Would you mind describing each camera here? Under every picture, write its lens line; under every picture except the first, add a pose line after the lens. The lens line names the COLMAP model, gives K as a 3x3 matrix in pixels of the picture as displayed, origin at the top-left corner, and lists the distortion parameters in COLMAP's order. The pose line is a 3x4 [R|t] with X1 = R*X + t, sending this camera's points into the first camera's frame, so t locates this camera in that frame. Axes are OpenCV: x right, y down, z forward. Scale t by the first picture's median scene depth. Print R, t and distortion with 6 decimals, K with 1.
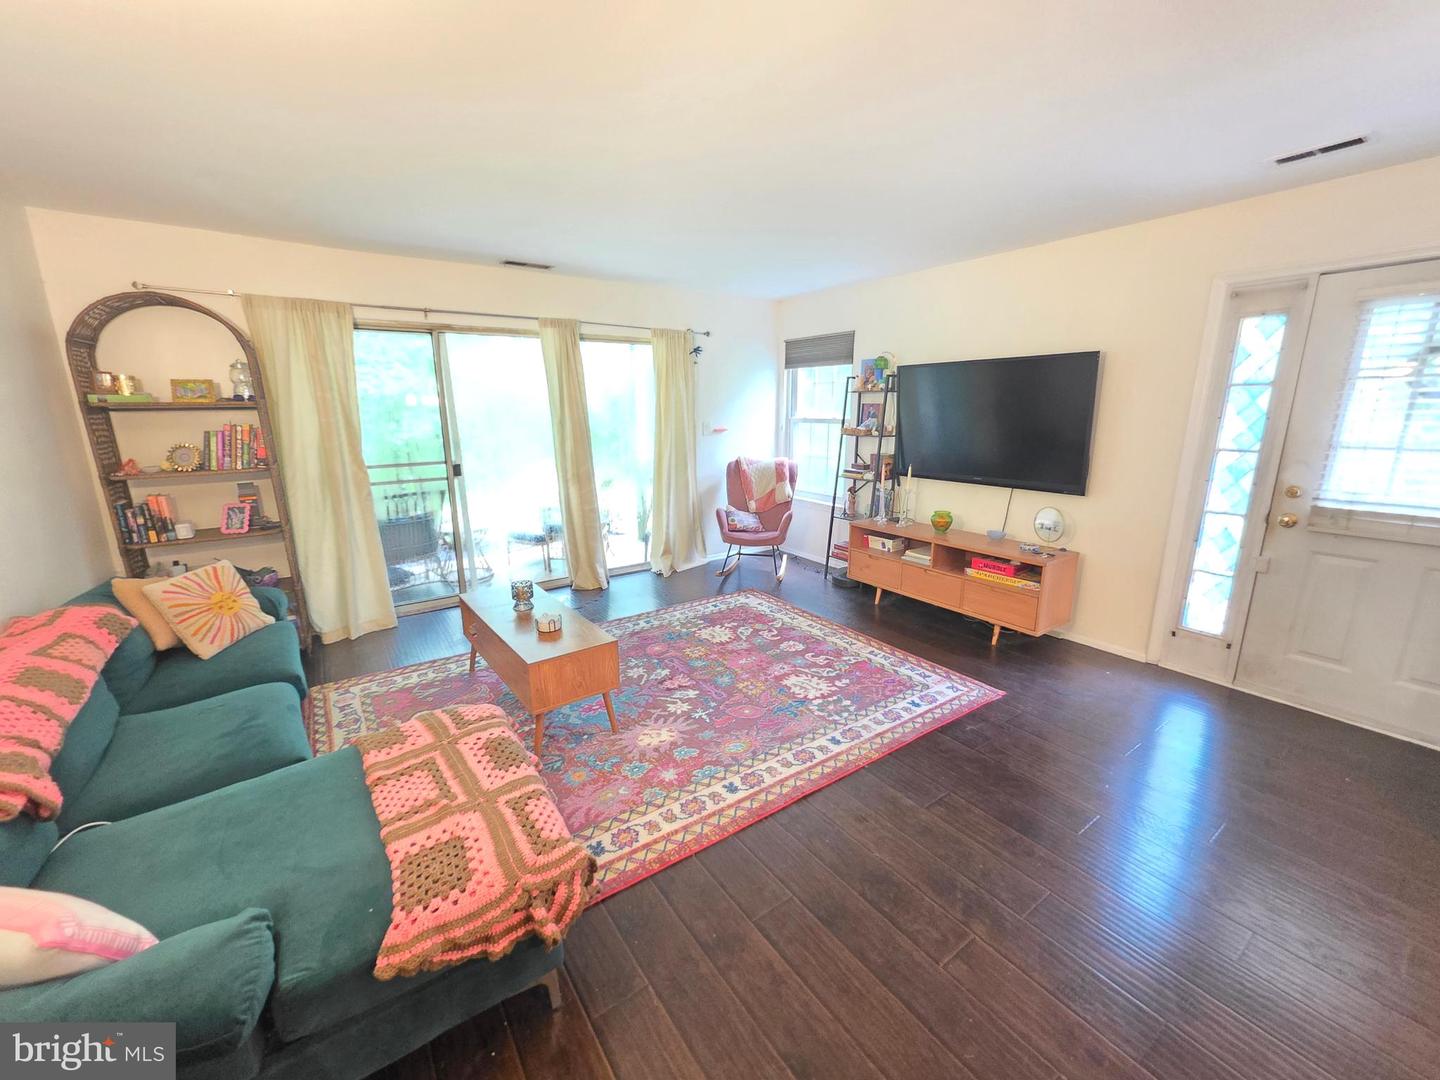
lens RADIAL K [[570.2, 0, 724.2], [0, 570.2, 536.8], [0, 0, 1]] dist [0.000729, 0.000772]
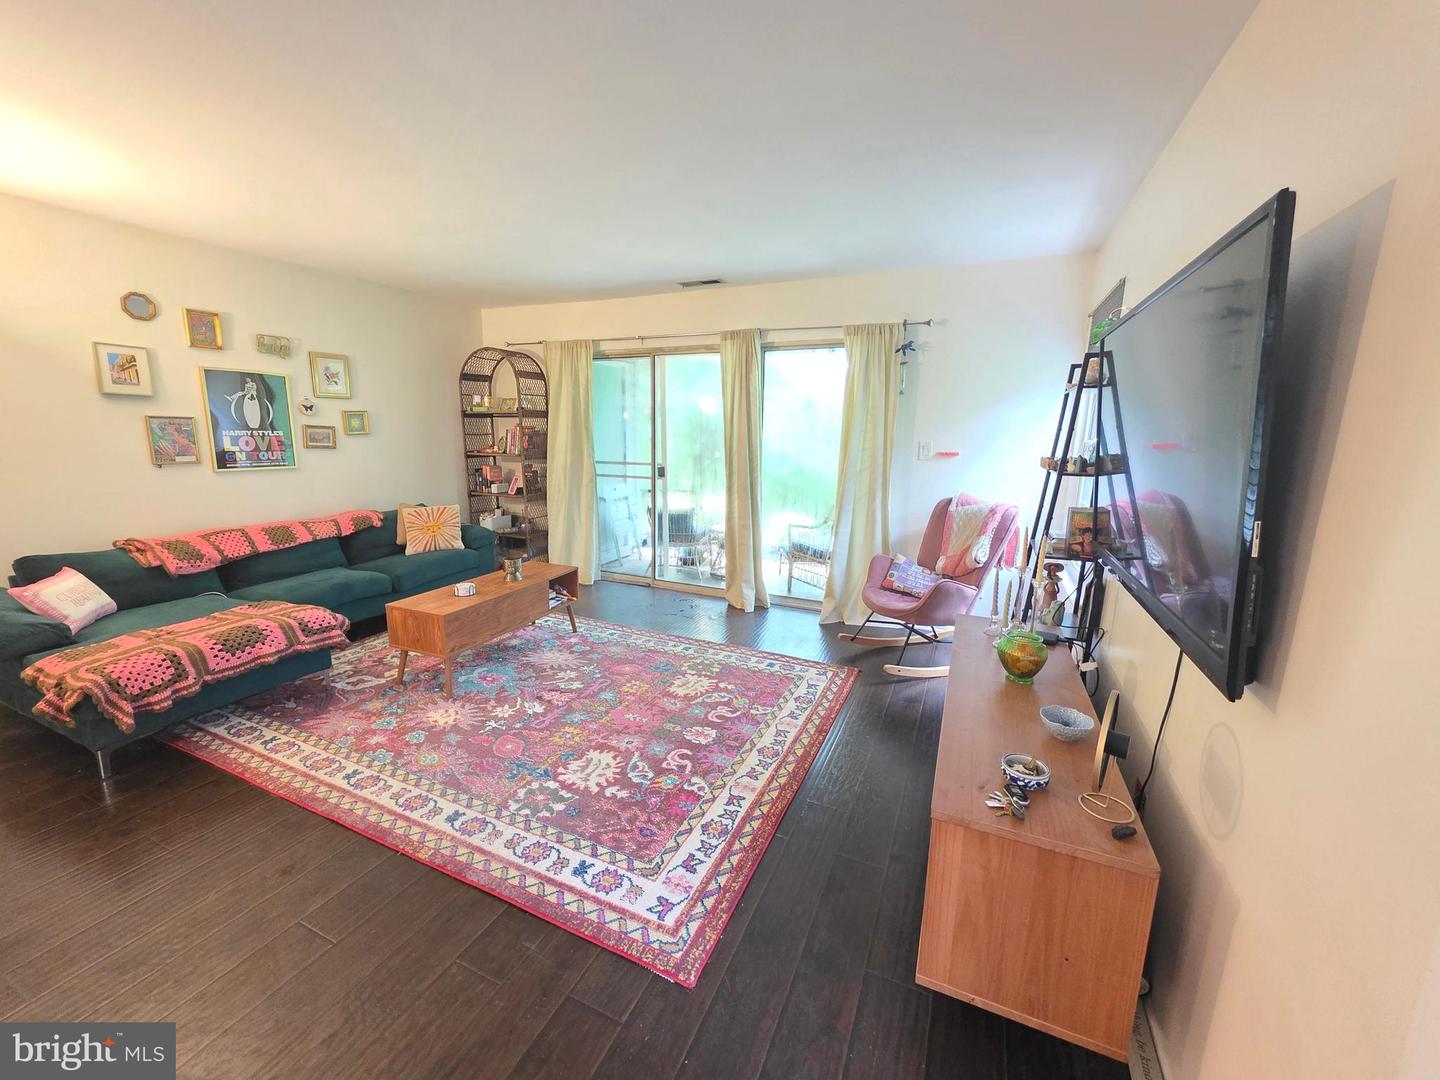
lens RADIAL K [[570.2, 0, 724.2], [0, 570.2, 536.8], [0, 0, 1]] dist [0.000729, 0.000772]
pose [[0.509278, 0.172871, -0.843061, 0.624366], [-0.211405, 0.974731, 0.072164, -0.102598], [0.834232, 0.141476, 0.532955, 0.523403]]
